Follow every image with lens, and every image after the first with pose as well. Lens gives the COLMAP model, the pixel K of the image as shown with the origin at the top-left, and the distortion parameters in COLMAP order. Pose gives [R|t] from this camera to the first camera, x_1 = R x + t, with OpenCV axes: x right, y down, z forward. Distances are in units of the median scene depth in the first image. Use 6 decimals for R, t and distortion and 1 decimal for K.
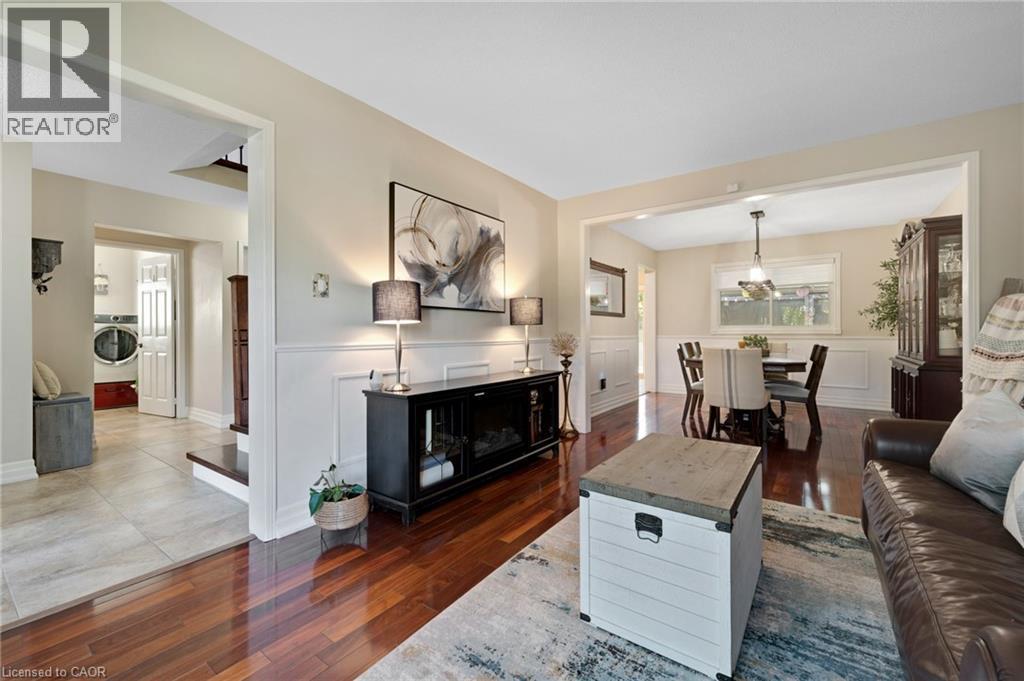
lens RADIAL K [[424.9, 0, 512.1], [0, 424.9, 338.6], [0, 0, 1]] dist [-0.003320, -0.000058]
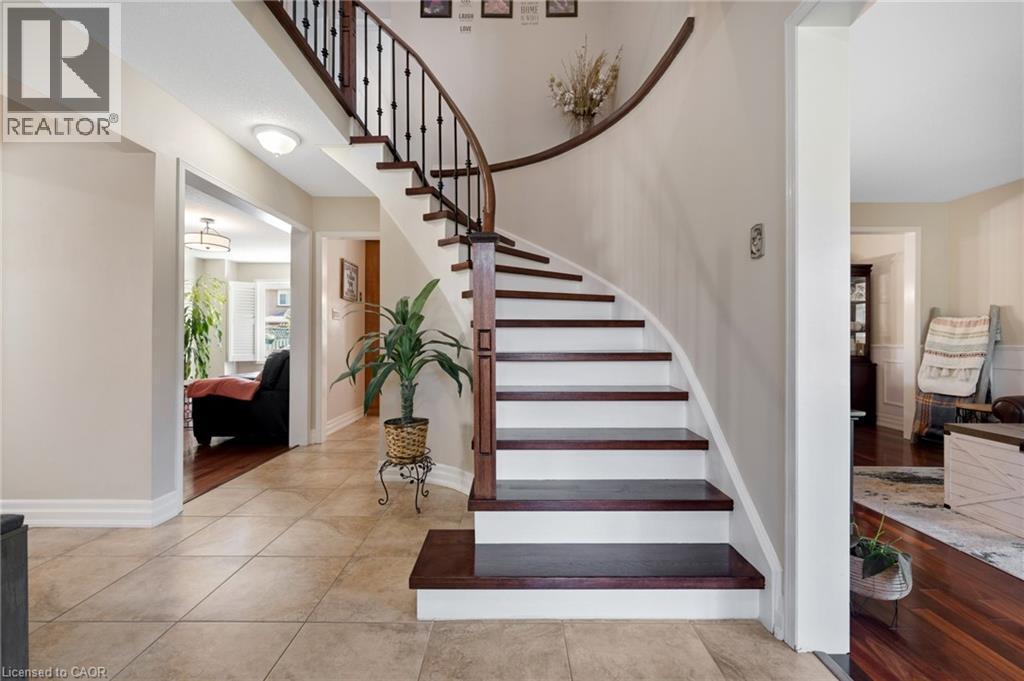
lens RADIAL K [[424.9, 0, 511.1], [0, 424.9, 338.4], [0, 0, 1]] dist [-0.003320, -0.000058]
pose [[0.813435, 0.001206, 0.581654, -1.449796], [-0.005537, 0.999969, 0.005669, -0.026252], [-0.581629, -0.007832, 0.813417, 0.781043]]
